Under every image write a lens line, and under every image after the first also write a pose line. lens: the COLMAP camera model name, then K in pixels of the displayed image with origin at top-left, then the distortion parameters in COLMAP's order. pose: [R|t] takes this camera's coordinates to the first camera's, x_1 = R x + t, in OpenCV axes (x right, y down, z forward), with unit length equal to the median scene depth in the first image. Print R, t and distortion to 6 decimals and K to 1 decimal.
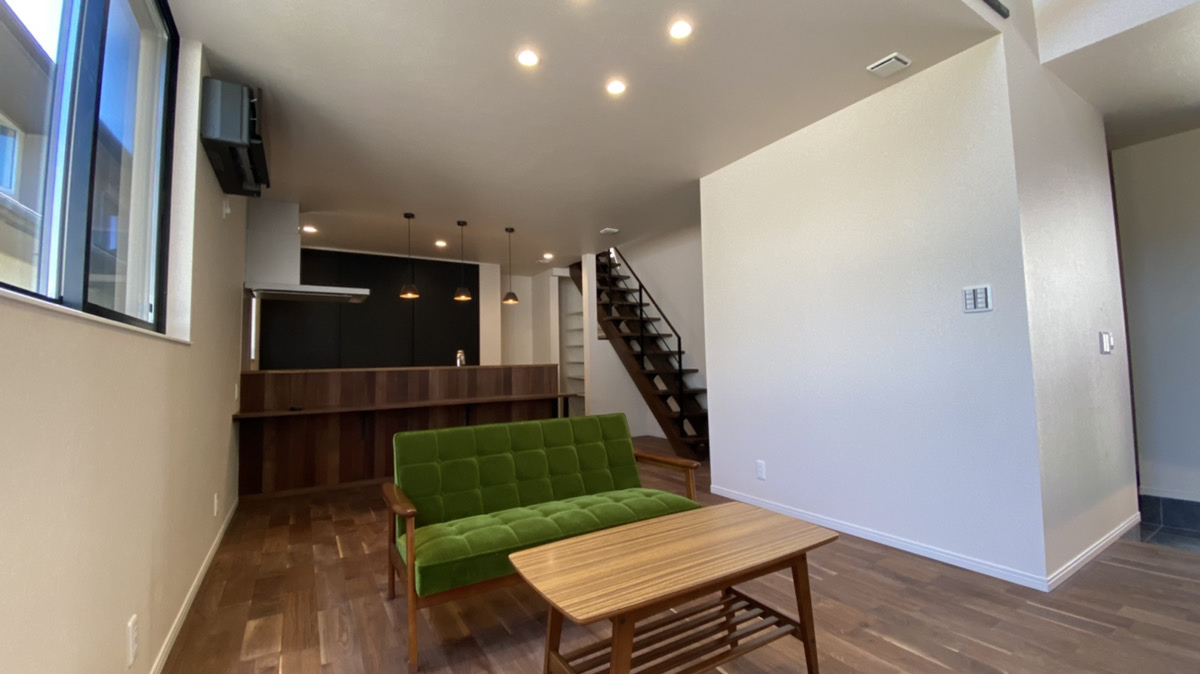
lens RADIAL K [[485.9, 0, 601.8], [0, 485.9, 332.7], [0, 0, 1]] dist [0.013514, -0.018547]
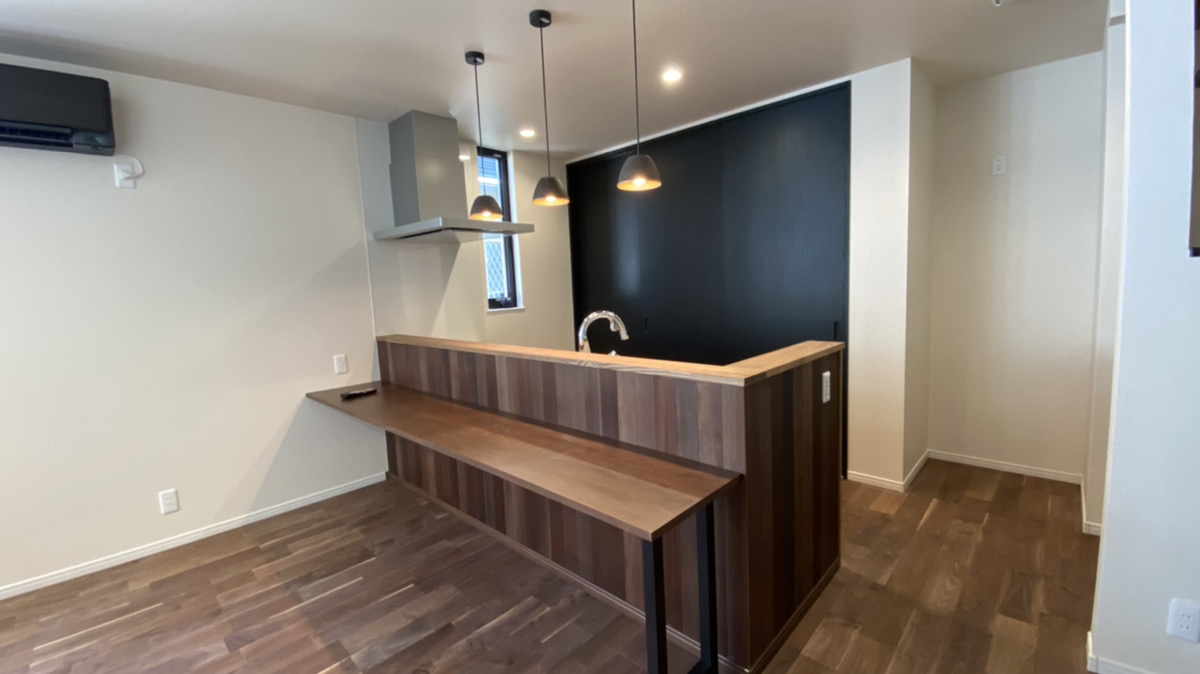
lens RADIAL K [[485.9, 0, 601.8], [0, 485.9, 332.7], [0, 0, 1]] dist [0.013514, -0.018547]
pose [[0.260344, 0.076128, -0.962510, 0.174660], [0.098595, 0.989579, 0.104937, 0.015943], [0.960468, -0.122219, 0.250126, 1.006200]]
